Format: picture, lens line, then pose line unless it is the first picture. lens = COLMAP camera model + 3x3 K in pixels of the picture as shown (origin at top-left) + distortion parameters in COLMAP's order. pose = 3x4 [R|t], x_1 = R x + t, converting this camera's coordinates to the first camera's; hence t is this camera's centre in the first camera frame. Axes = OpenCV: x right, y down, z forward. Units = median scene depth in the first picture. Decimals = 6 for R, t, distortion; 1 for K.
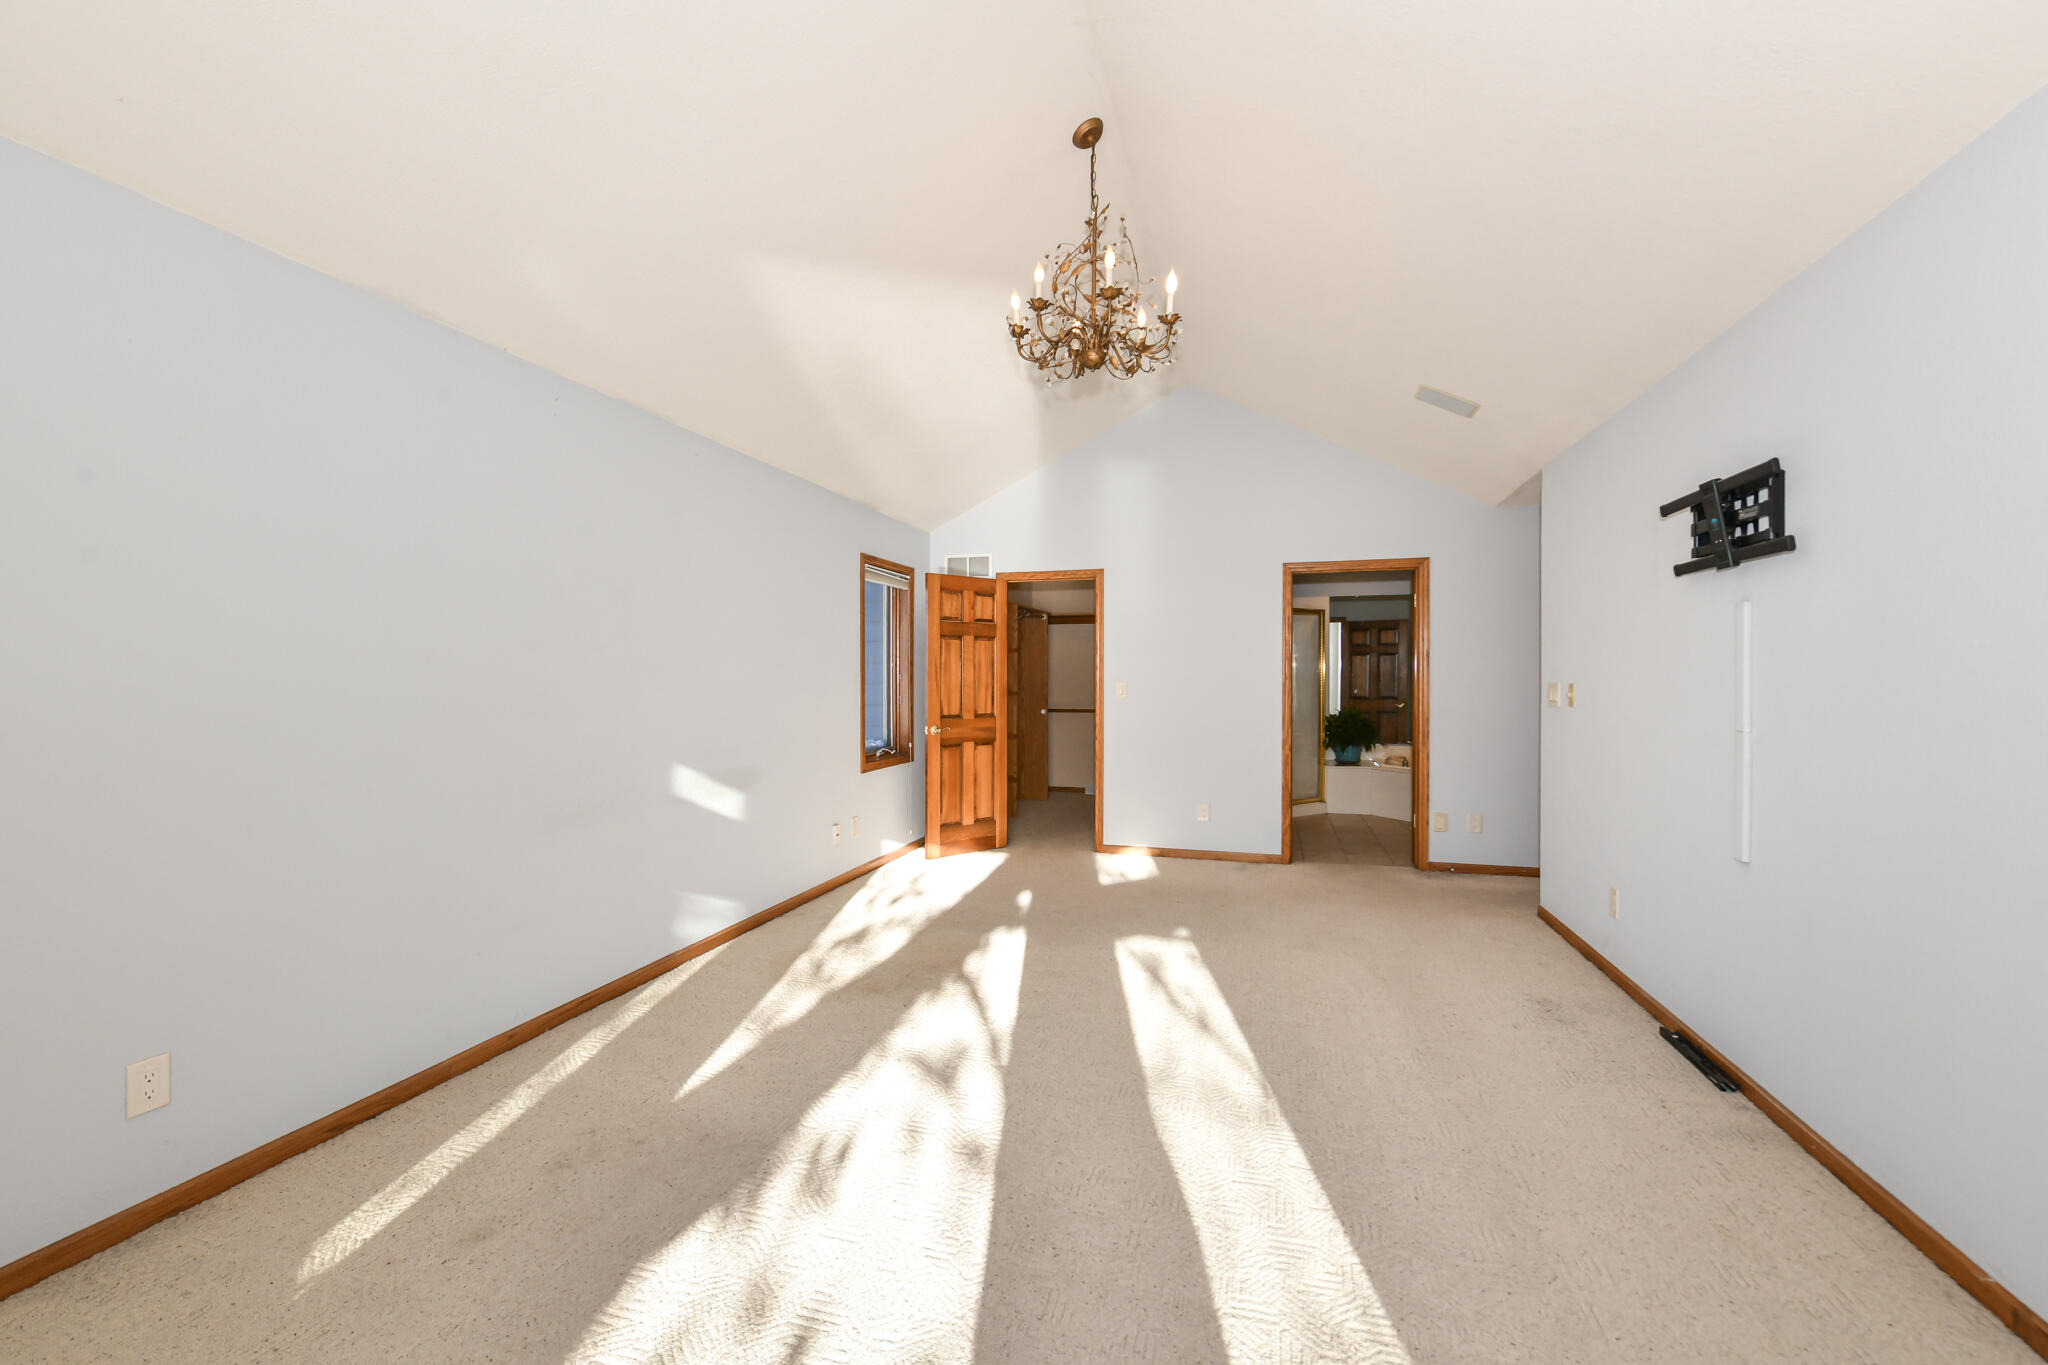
lens RADIAL K [[821.8, 0, 1035.3], [0, 821.8, 681.6], [0, 0, 1]] dist [-0.014517, -0.000233]
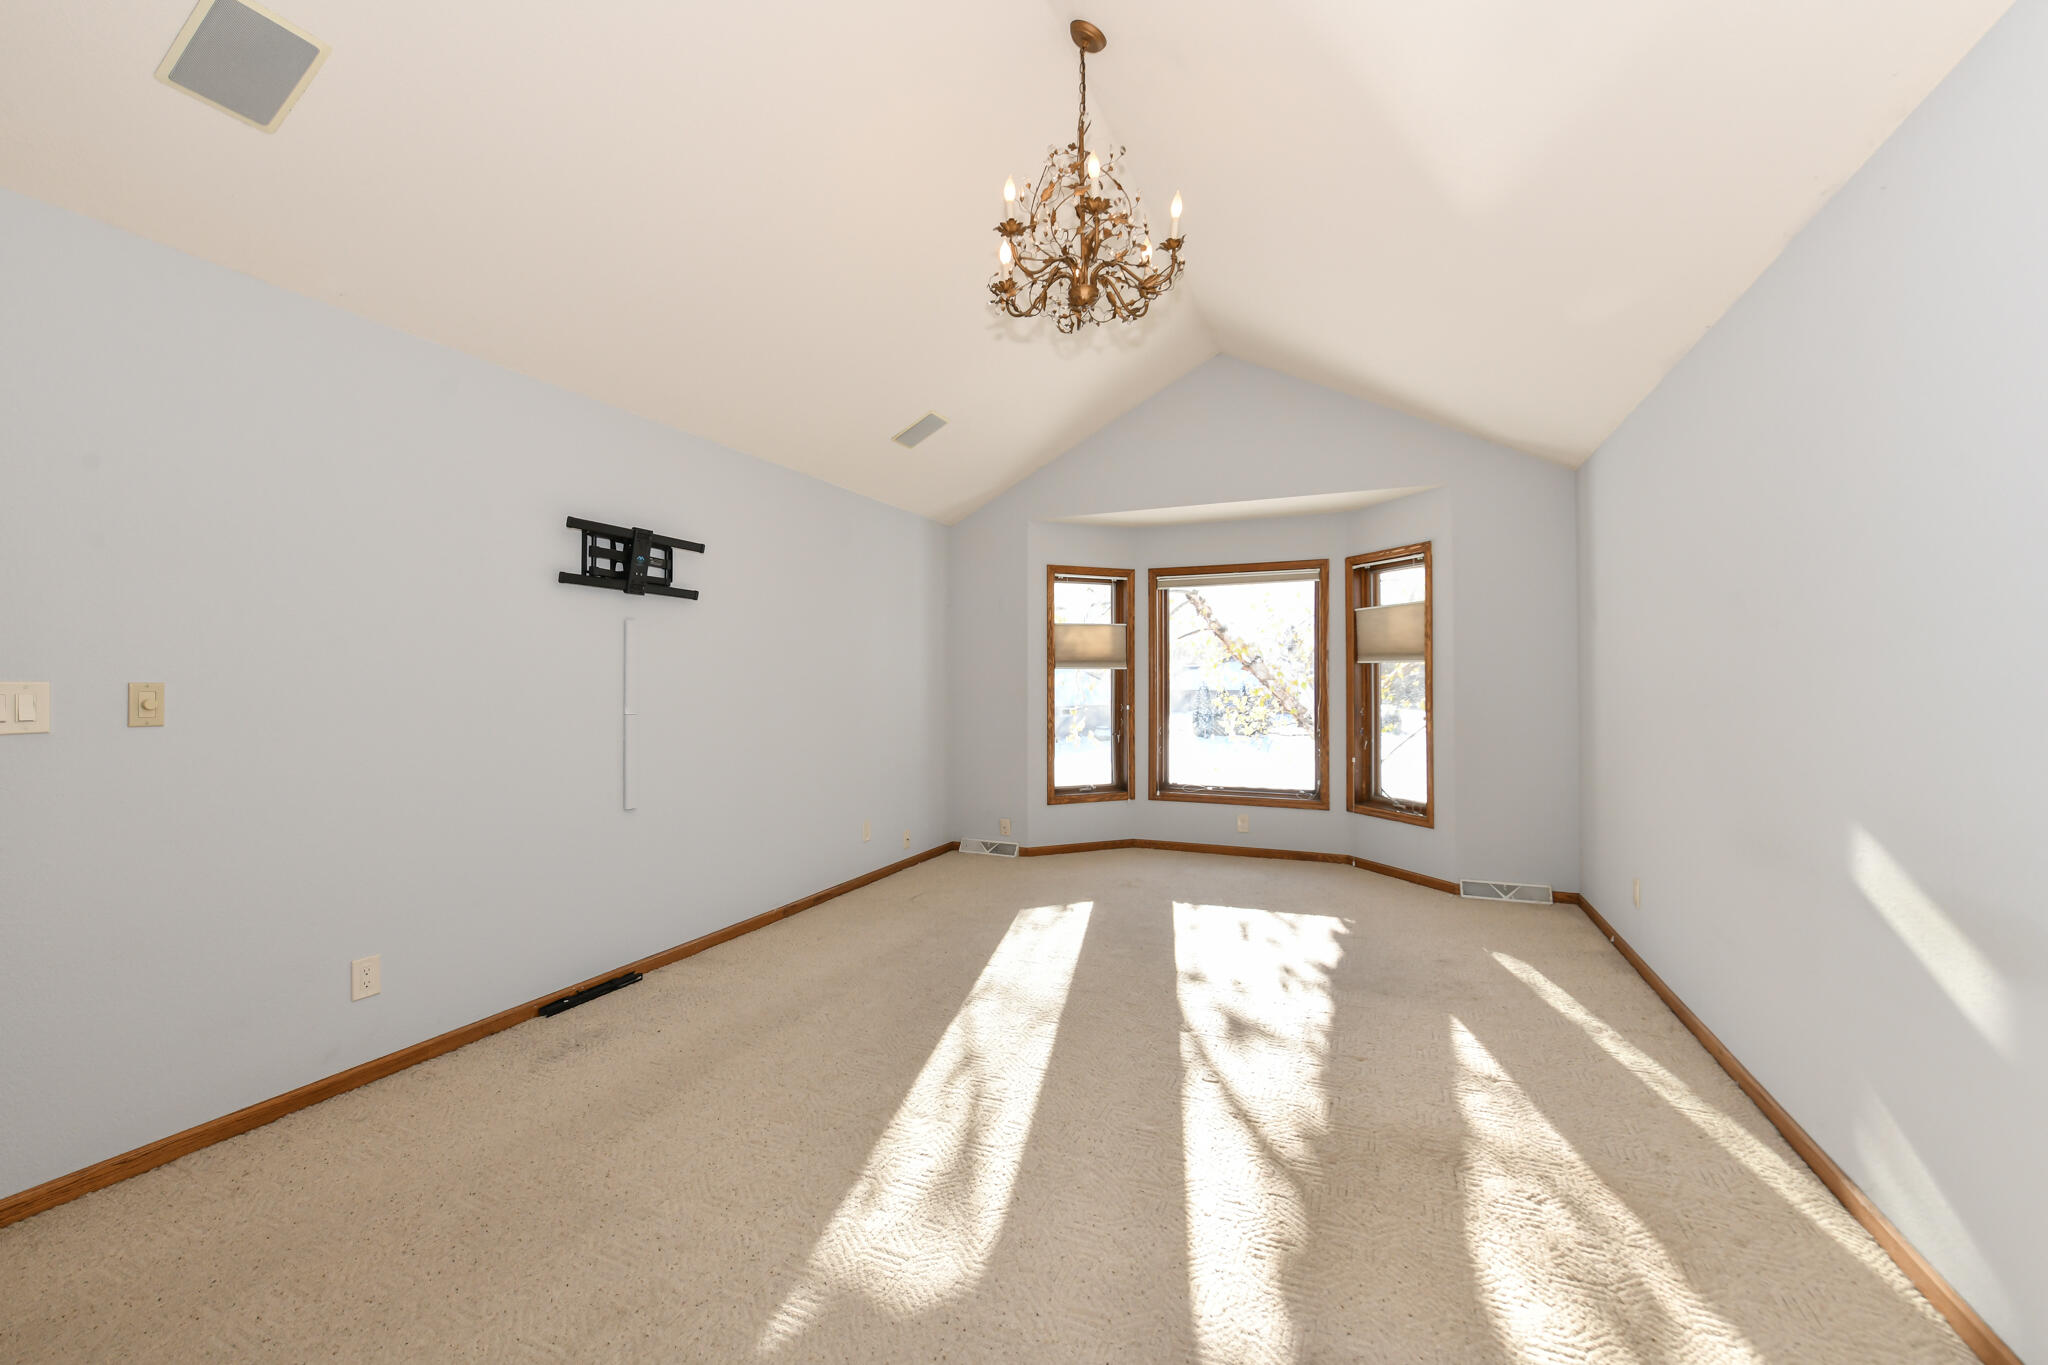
lens RADIAL K [[821.8, 0, 1012.1], [0, 821.8, 672.9], [0, 0, 1]] dist [-0.014517, -0.000233]
pose [[-0.988718, 0.003839, 0.149738, 0.025008], [0.003202, 0.999985, -0.004494, 0.000137], [-0.149753, -0.003964, -0.988716, 2.171486]]
